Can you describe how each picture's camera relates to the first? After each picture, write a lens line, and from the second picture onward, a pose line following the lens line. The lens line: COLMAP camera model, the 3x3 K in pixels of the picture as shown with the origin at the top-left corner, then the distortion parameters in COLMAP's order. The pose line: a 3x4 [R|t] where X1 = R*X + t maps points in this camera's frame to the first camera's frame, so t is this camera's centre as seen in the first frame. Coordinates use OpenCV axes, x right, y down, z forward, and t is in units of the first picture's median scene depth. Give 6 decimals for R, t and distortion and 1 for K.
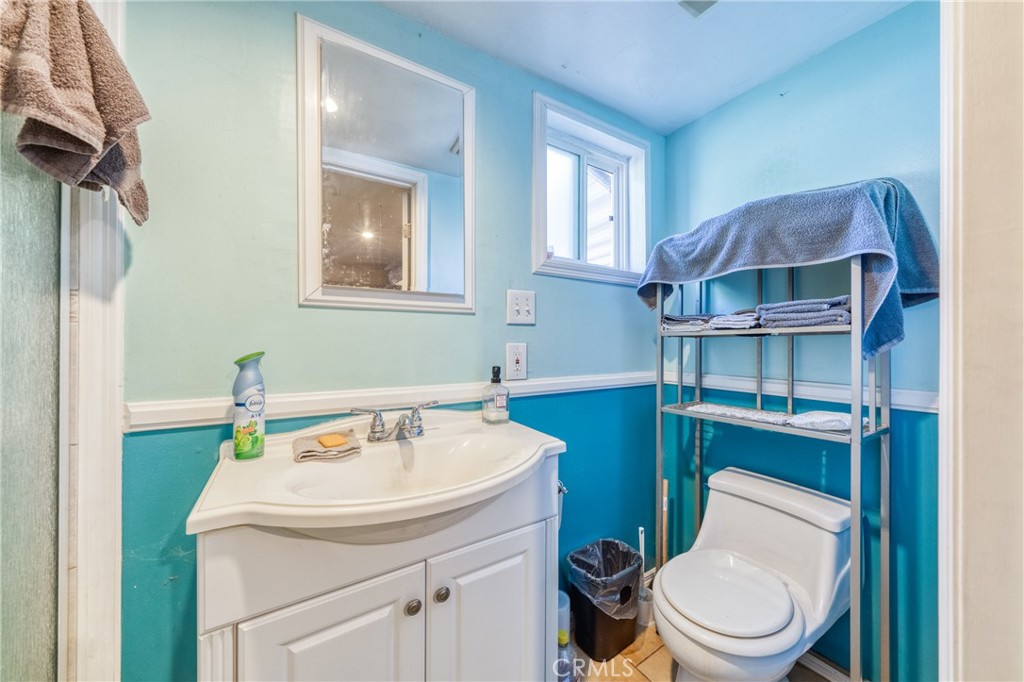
lens RADIAL K [[354.3, 0, 516.3], [0, 354.3, 342.1], [0, 0, 1]] dist [-0.000921, -0.000575]
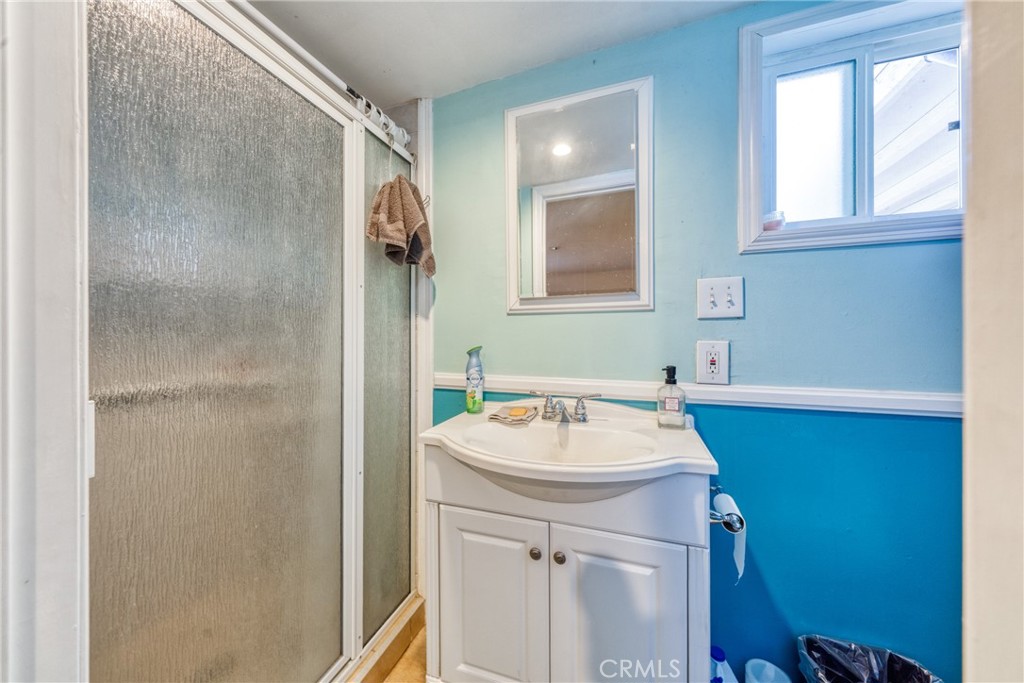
lens RADIAL K [[354.3, 0, 519.0], [0, 354.3, 339.4], [0, 0, 1]] dist [-0.000921, -0.000575]
pose [[0.619955, -0.001031, -0.784636, 0.510476], [0.003866, 0.999991, 0.001741, -0.004091], [0.784627, -0.004113, 0.619954, 0.146707]]
